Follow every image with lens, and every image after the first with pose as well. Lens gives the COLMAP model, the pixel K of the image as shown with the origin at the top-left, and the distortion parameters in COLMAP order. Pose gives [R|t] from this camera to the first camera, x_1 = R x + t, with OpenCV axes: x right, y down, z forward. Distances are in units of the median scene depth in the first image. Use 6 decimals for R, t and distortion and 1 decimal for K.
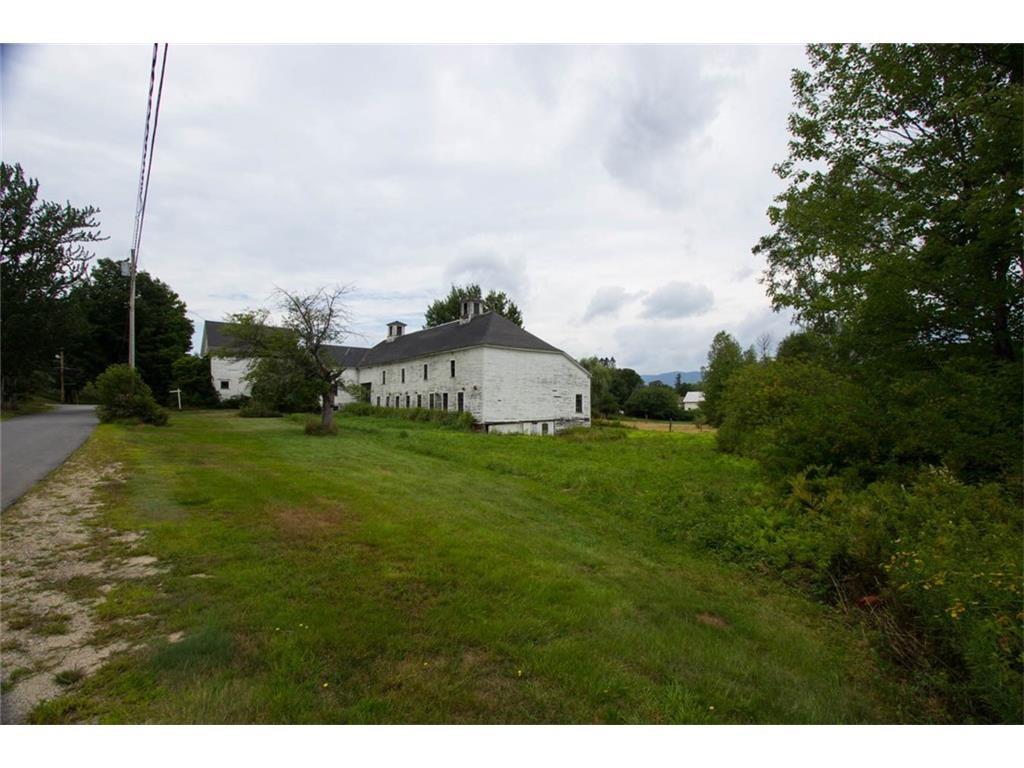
lens RADIAL K [[476.6, 0, 512.0], [0, 476.6, 384.0], [0, 0, 1]] dist [-0.003997, -0.000199]
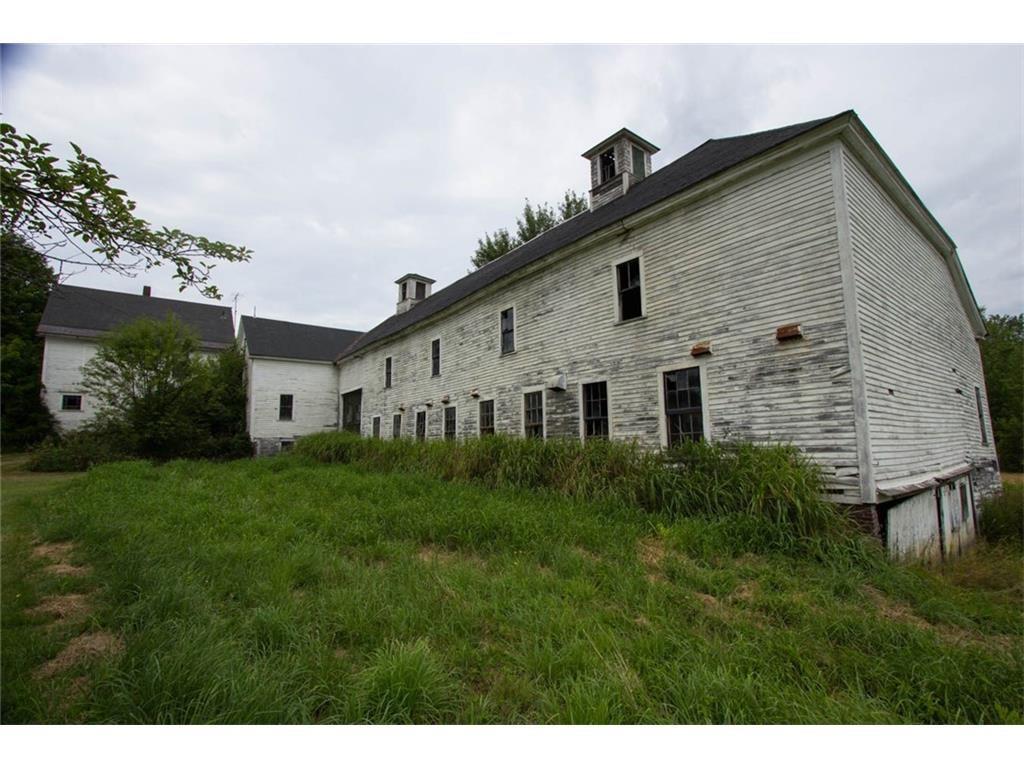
lens RADIAL K [[476.6, 0, 512.0], [0, 476.6, 384.0], [0, 0, 1]] dist [-0.003997, -0.000199]
pose [[0.999534, -0.019411, -0.023567, -0.164135], [0.017451, 0.996586, -0.080697, 0.037785], [0.025053, 0.080248, 0.996460, 0.640991]]
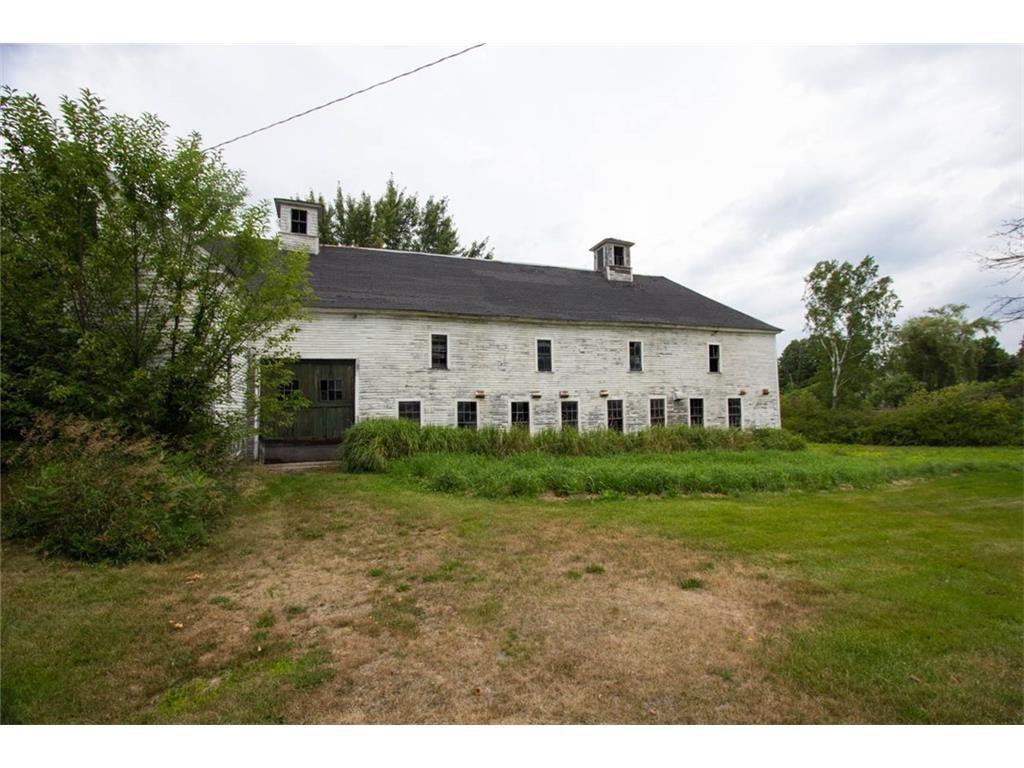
lens RADIAL K [[476.6, 0, 512.0], [0, 476.6, 384.0], [0, 0, 1]] dist [-0.003997, -0.000199]
pose [[0.314764, 0.046977, 0.948007, -0.682995], [-0.031900, 0.998734, -0.038899, 0.027722], [-0.948634, -0.017998, 0.315864, 0.926659]]
